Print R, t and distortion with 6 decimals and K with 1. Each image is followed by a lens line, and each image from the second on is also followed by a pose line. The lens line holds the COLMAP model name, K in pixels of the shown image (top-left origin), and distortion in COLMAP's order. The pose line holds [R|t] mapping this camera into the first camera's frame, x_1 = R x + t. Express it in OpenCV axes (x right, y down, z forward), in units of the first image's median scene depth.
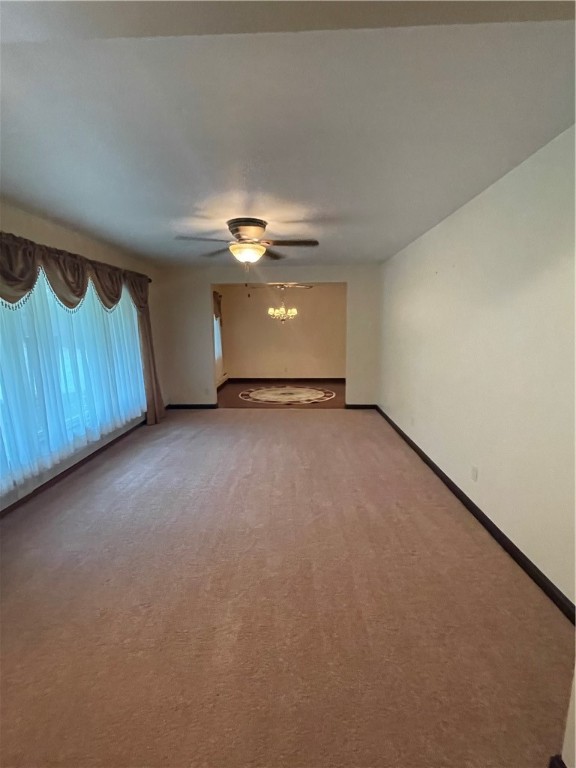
lens RADIAL K [[367.6, 0, 283.8], [0, 367.6, 382.7], [0, 0, 1]] dist [-0.001926, -0.001203]
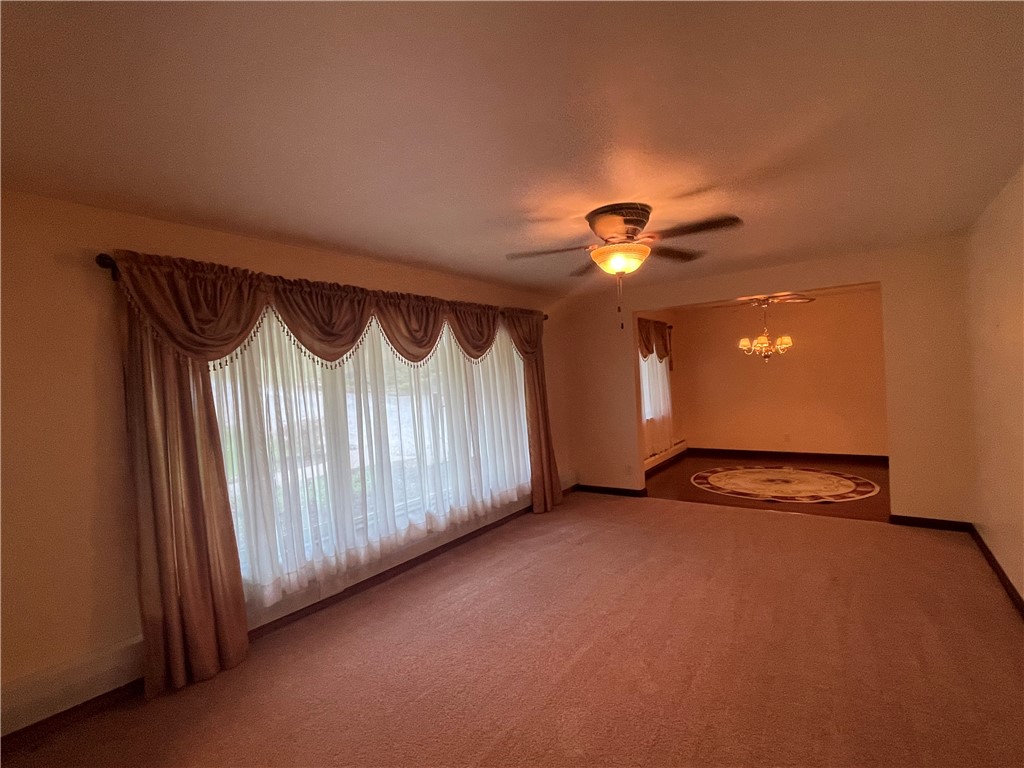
lens RADIAL K [[490.1, 0, 512.8], [0, 490.1, 386.3], [0, 0, 1]] dist [-0.001926, -0.001203]
pose [[0.831248, -0.025035, -0.555337, 0.137876], [-0.040187, 0.993665, -0.104948, -0.030273], [0.554447, 0.109556, 0.824977, 0.160112]]
